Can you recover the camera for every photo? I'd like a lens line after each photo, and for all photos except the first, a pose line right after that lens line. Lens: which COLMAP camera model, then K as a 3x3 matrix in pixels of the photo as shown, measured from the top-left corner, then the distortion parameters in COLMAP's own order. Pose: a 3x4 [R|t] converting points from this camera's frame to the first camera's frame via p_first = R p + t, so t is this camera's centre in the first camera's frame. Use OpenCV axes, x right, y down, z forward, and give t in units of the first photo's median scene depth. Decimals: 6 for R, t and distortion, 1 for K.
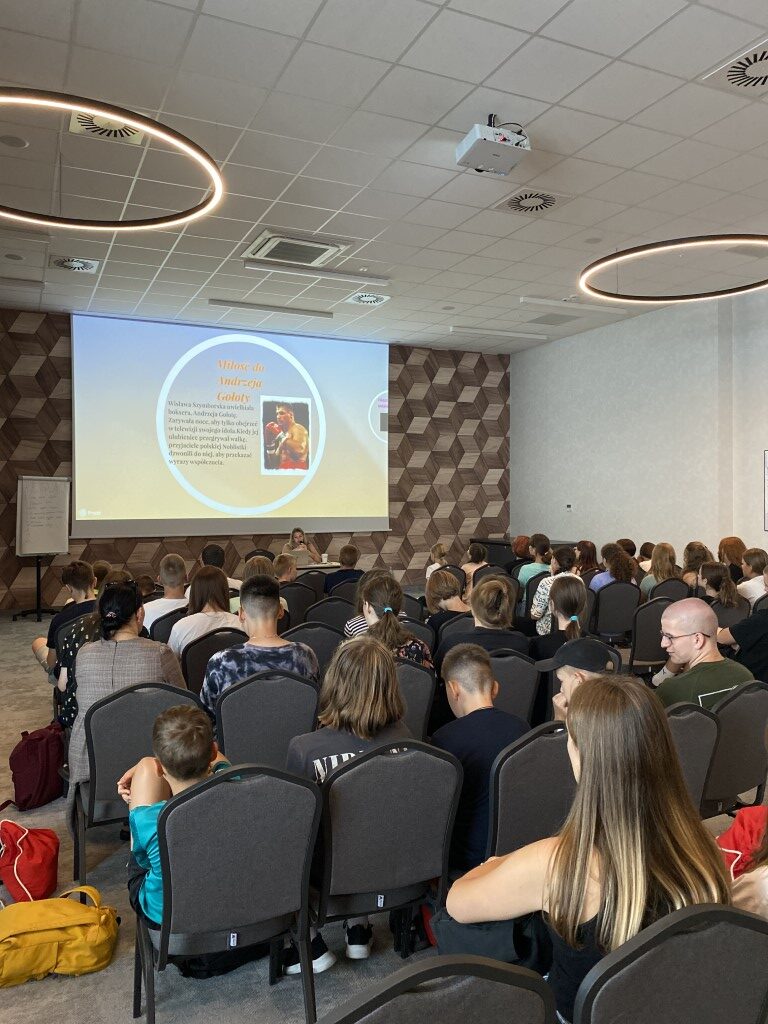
lens RADIAL K [[778.6, 0, 384.0], [0, 778.6, 512.0], [0, 0, 1]] dist [0.004417, -0.006573]
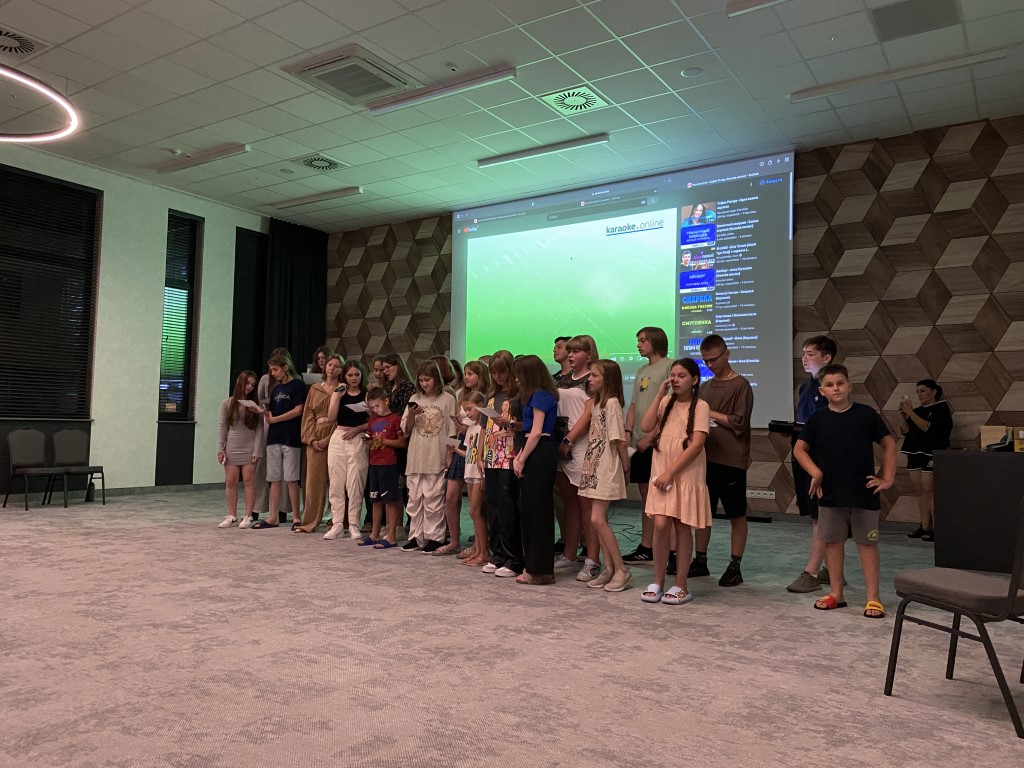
lens RADIAL K [[778.6, 0, 512.0], [0, 778.6, 384.0], [0, 0, 1]] dist [0.004417, -0.006573]
pose [[0.512173, -0.036311, -0.858114, 0.439066], [-0.031734, 0.997624, -0.061155, 0.034413], [0.858296, 0.058553, 0.509804, 0.440155]]
